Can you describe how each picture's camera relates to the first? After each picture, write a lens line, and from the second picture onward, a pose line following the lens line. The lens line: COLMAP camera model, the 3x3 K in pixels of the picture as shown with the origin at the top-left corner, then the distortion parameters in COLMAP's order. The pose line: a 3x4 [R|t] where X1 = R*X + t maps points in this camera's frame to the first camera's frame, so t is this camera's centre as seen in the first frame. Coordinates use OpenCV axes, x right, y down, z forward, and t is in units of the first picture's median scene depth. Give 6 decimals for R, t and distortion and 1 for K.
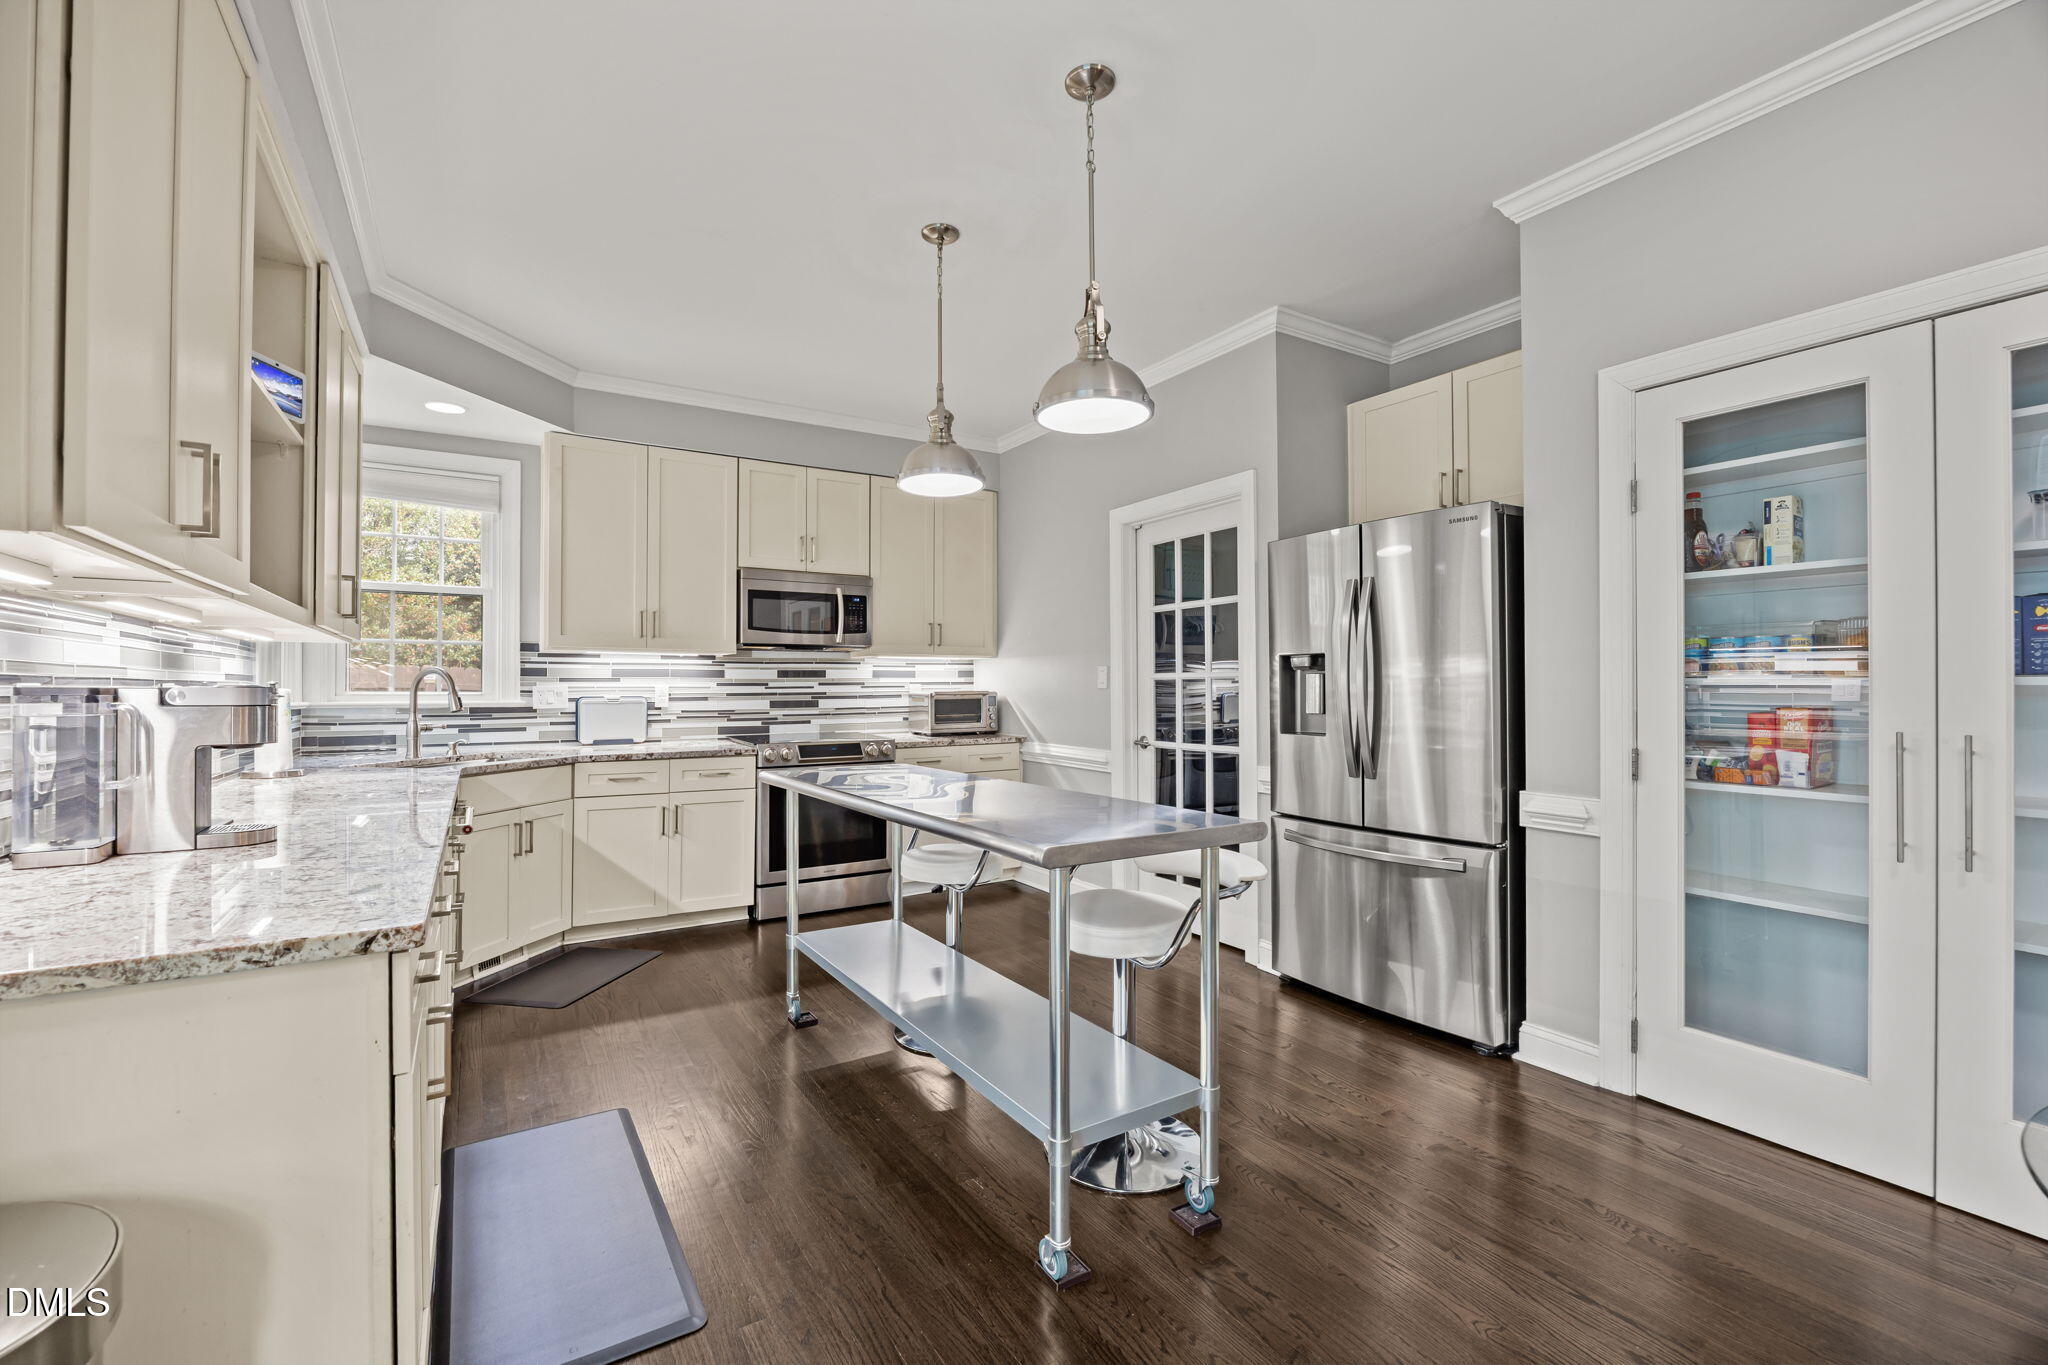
lens RADIAL K [[873.3, 0, 1020.4], [0, 873.3, 684.4], [0, 0, 1]] dist [-0.009247, -0.000461]
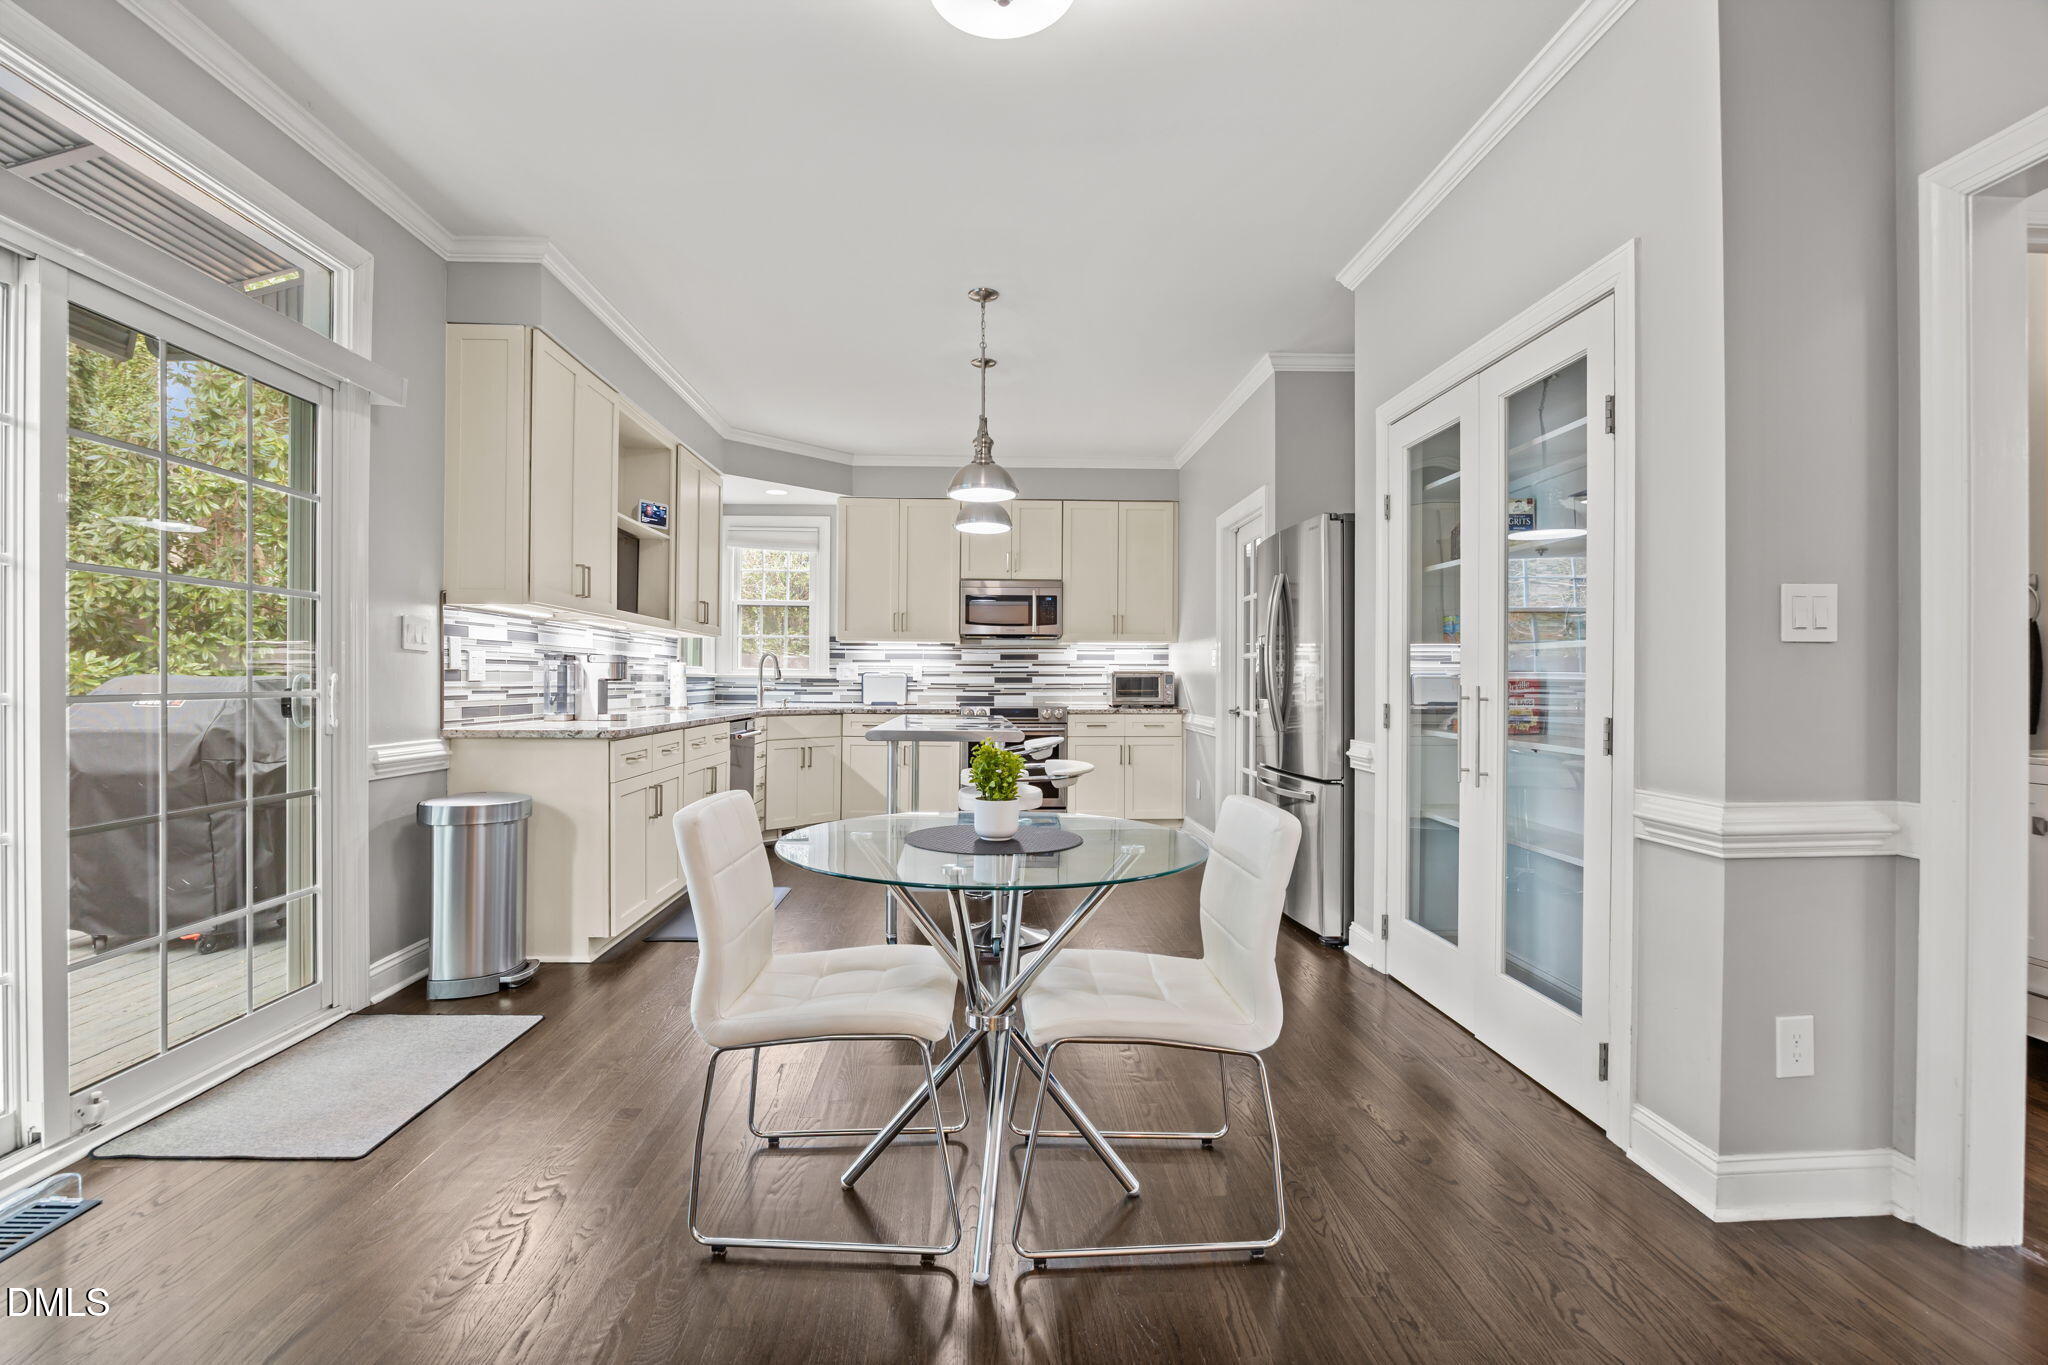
lens RADIAL K [[969.1, 0, 1022.2], [0, 969.1, 686.6], [0, 0, 1]] dist [-0.013322, 0.002061]
pose [[0.867507, 0.009500, -0.497334, 0.562165], [-0.006470, 0.999949, 0.007814, 0.024597], [0.497382, -0.003561, 0.867524, -0.301108]]
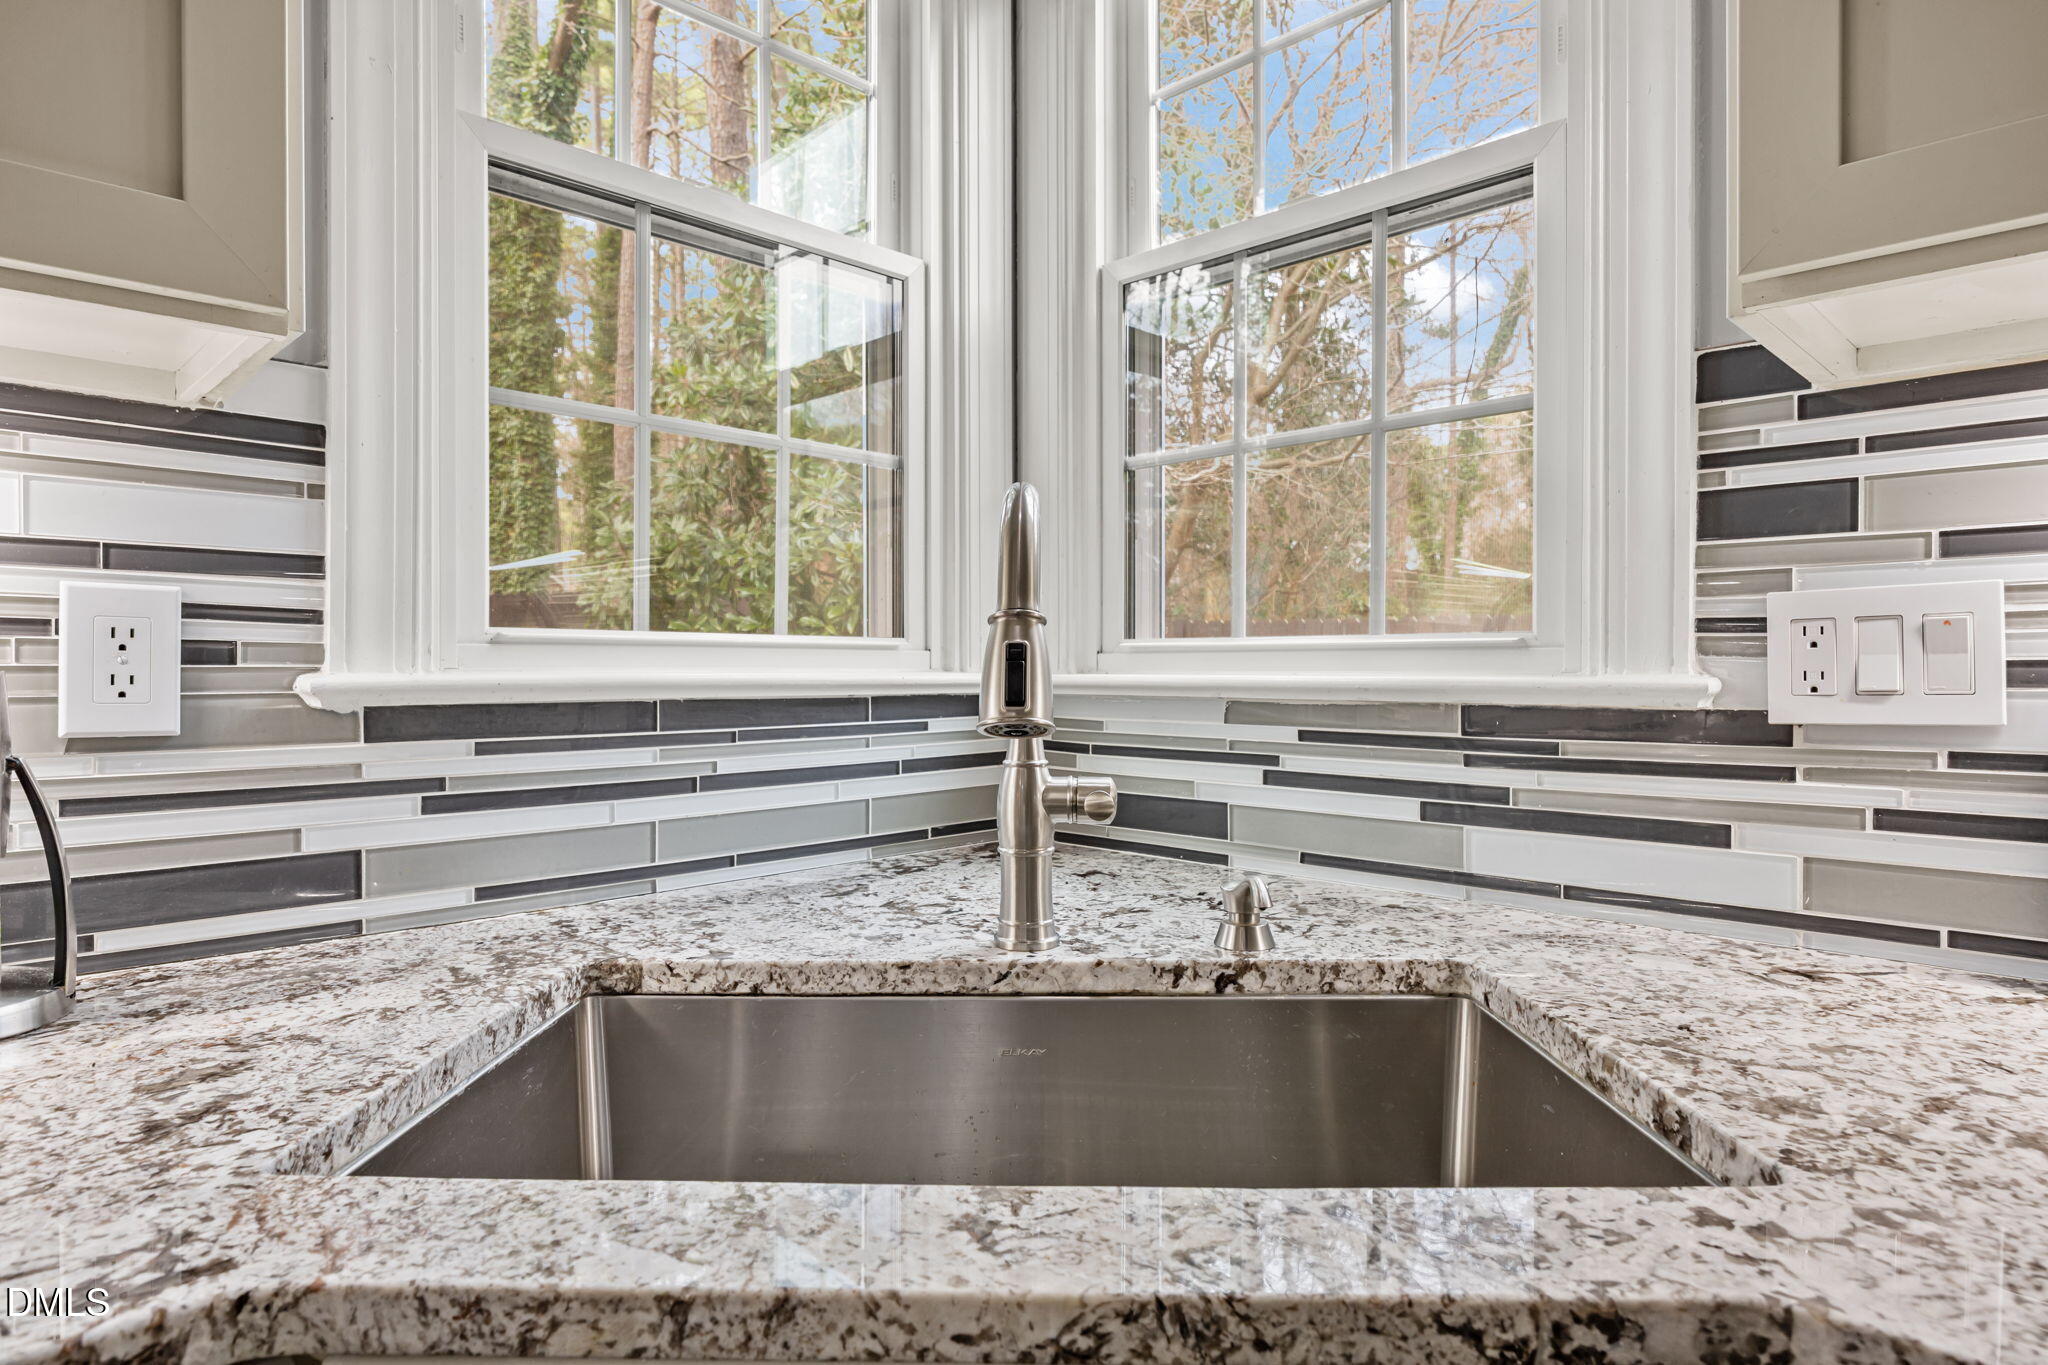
lens RADIAL K [[1161.0, 0, 1018.9], [0, 1161.0, 672.2], [0, 0, 1]] dist [-0.007570, -0.001370]
pose [[0.229764, 0.003661, -0.973239, -0.376423], [0.005372, 0.999973, 0.005030, 0.016353], [0.973231, -0.006384, 0.229738, 0.814232]]
